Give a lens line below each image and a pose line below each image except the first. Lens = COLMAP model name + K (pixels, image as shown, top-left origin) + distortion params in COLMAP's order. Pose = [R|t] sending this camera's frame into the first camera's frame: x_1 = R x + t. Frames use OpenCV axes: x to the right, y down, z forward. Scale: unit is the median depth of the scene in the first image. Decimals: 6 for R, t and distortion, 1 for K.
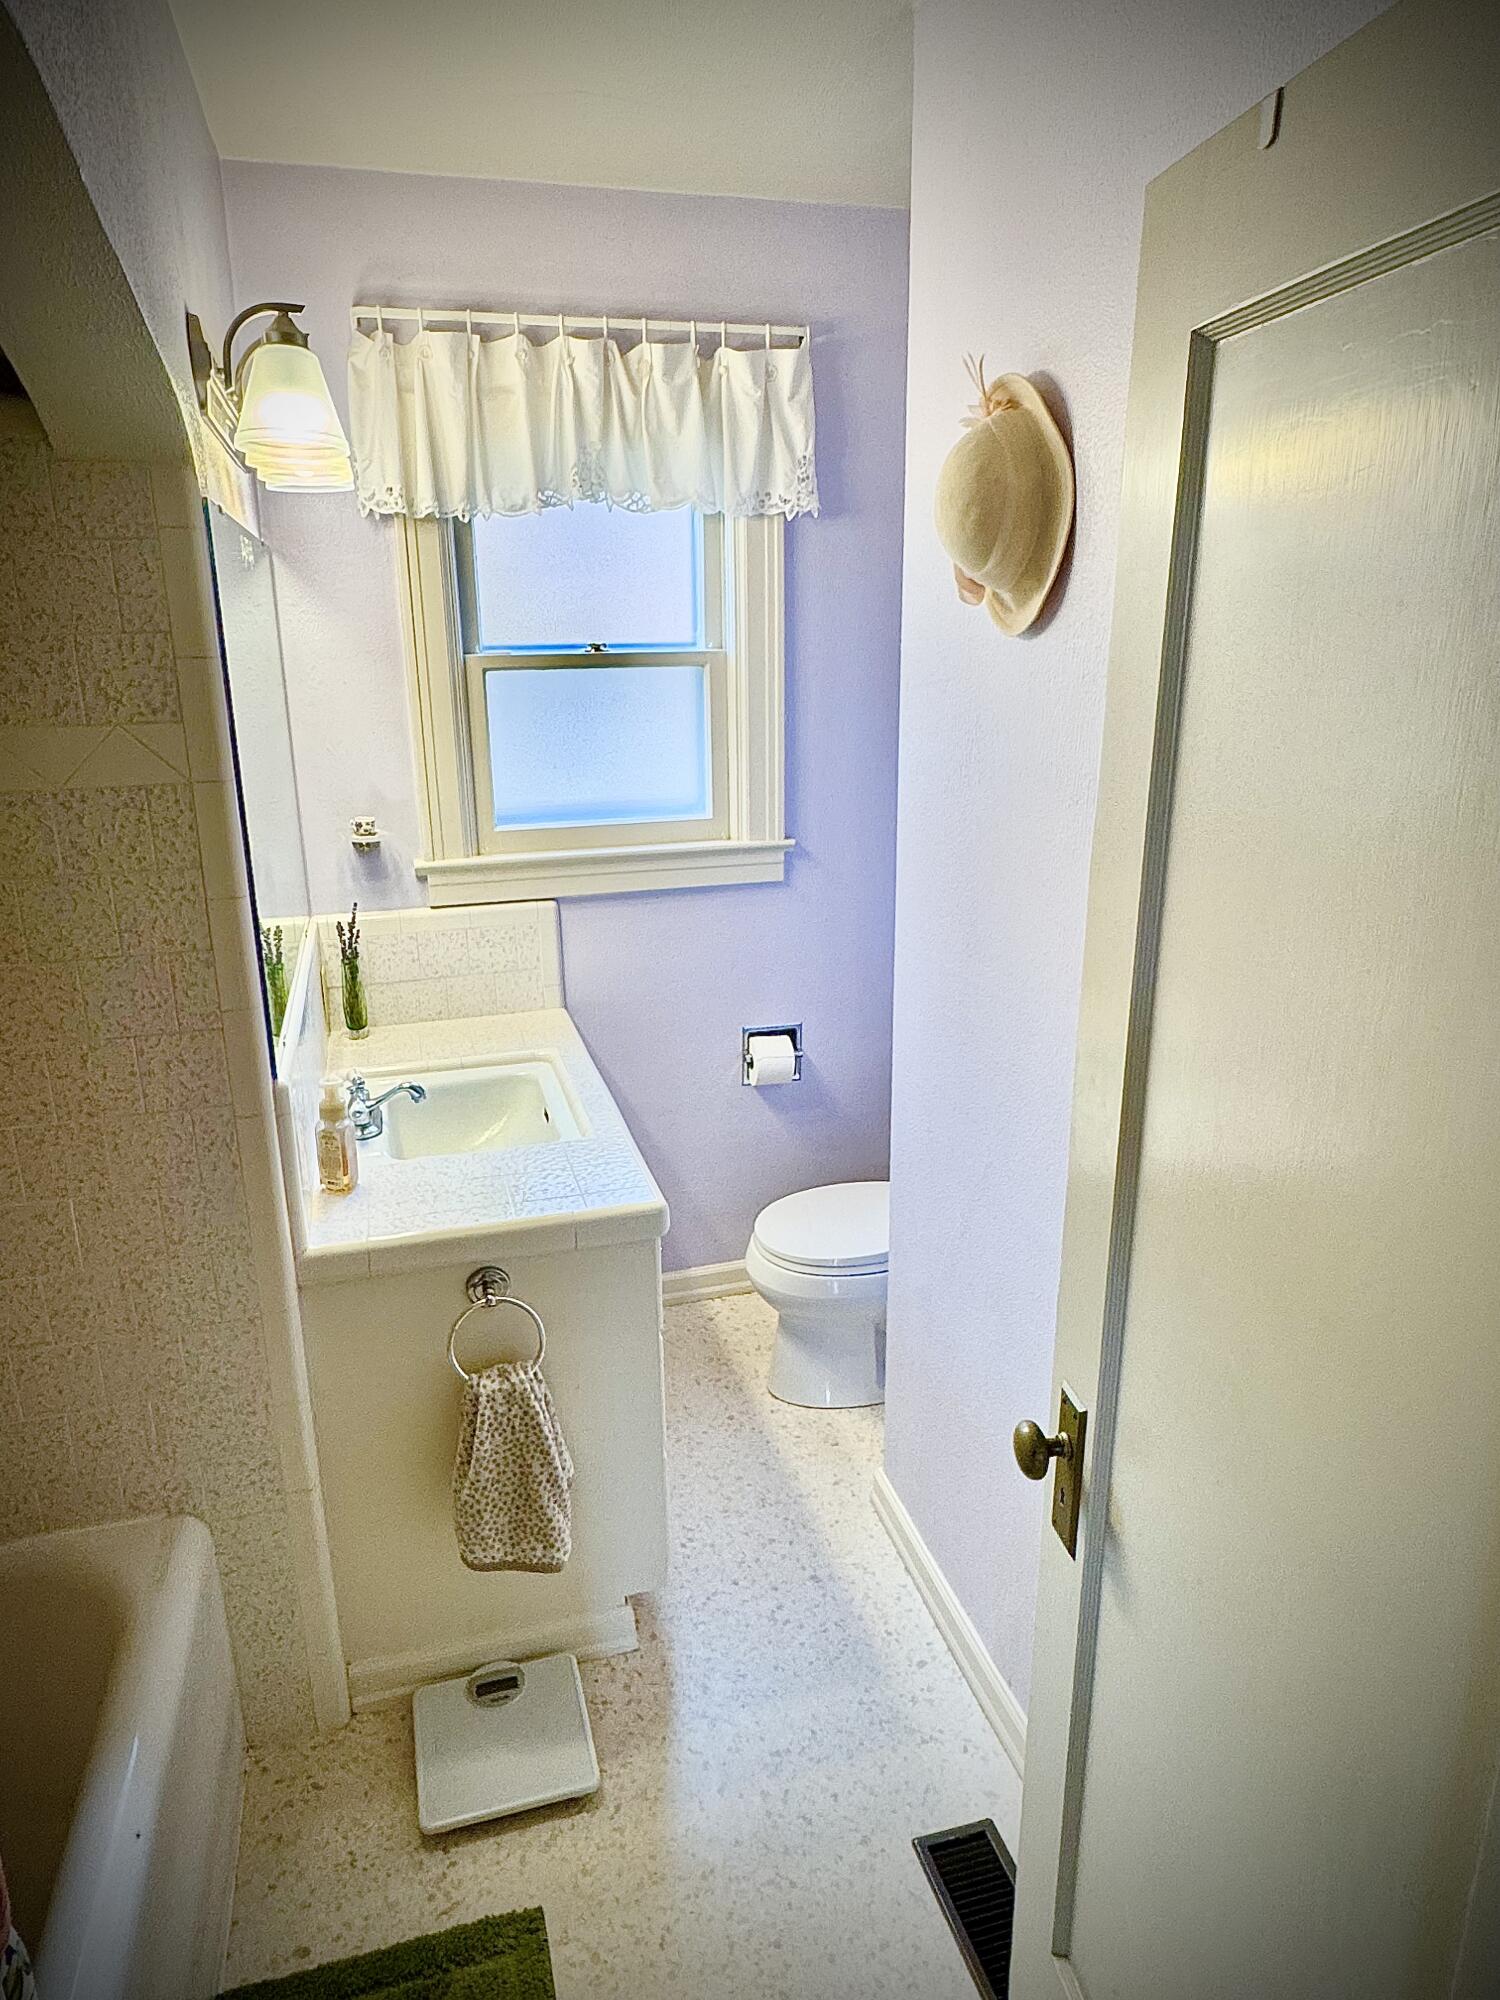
lens RADIAL K [[1271.3, 0, 747.2], [0, 1271.3, 1009.9], [0, 0, 1]] dist [-0.005270, 0.003957]
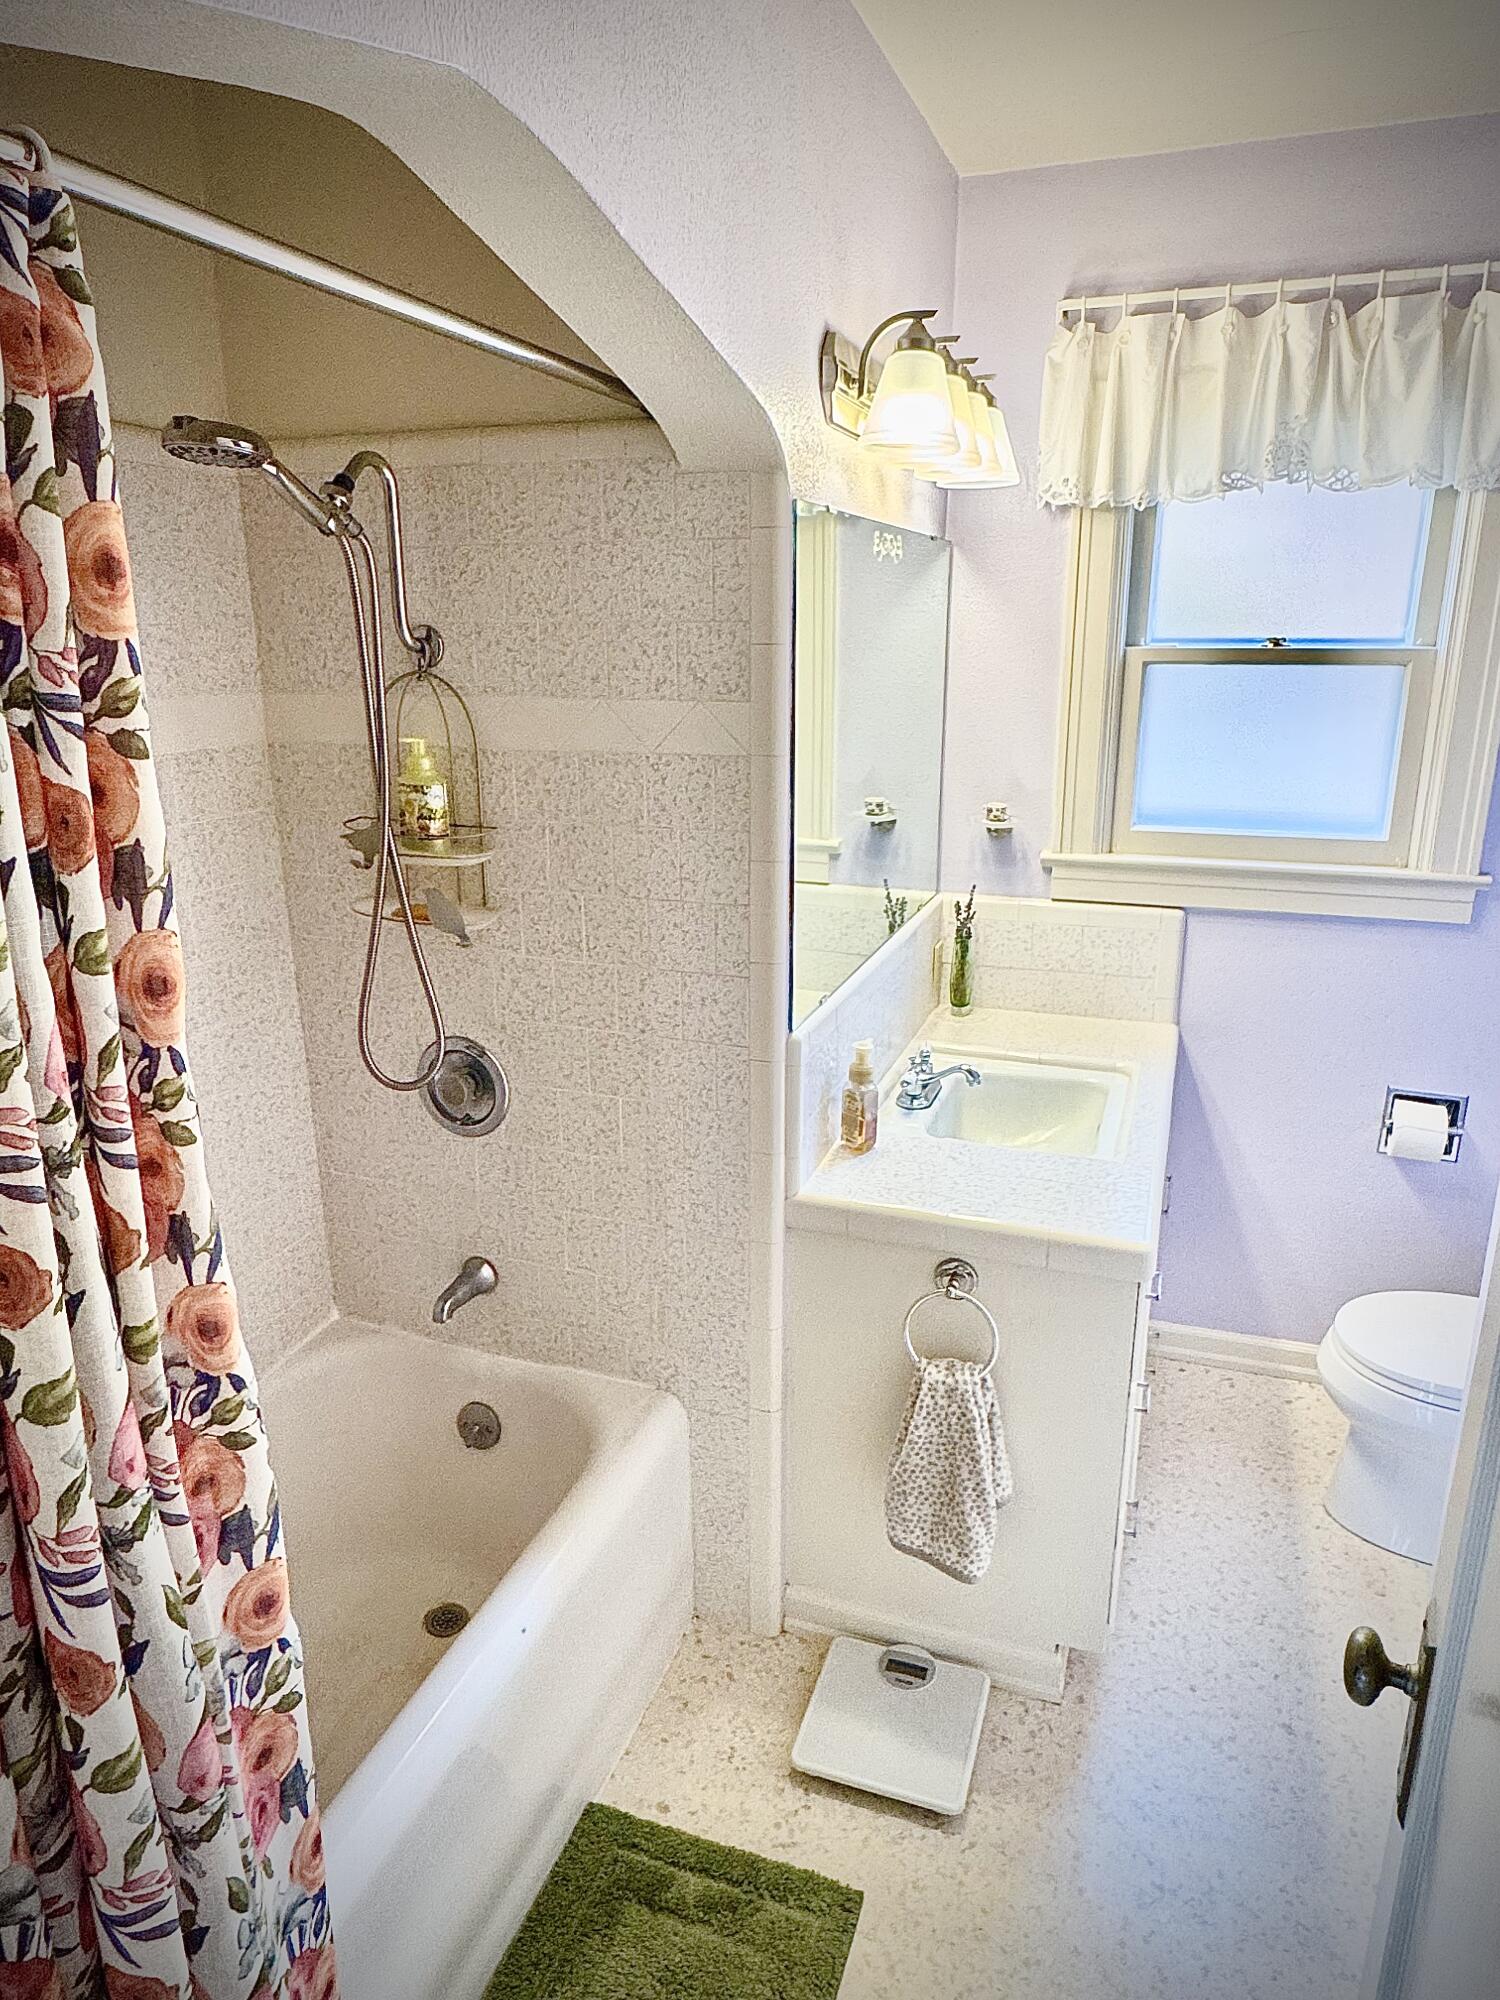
lens RADIAL K [[1271.3, 0, 749.0], [0, 1271.3, 993.2], [0, 0, 1]] dist [-0.005270, 0.003957]
pose [[0.811171, 0.173114, -0.558599, 0.144599], [-0.175453, 0.983221, 0.049923, -0.018973], [0.557869, 0.057512, 0.827934, 0.056114]]
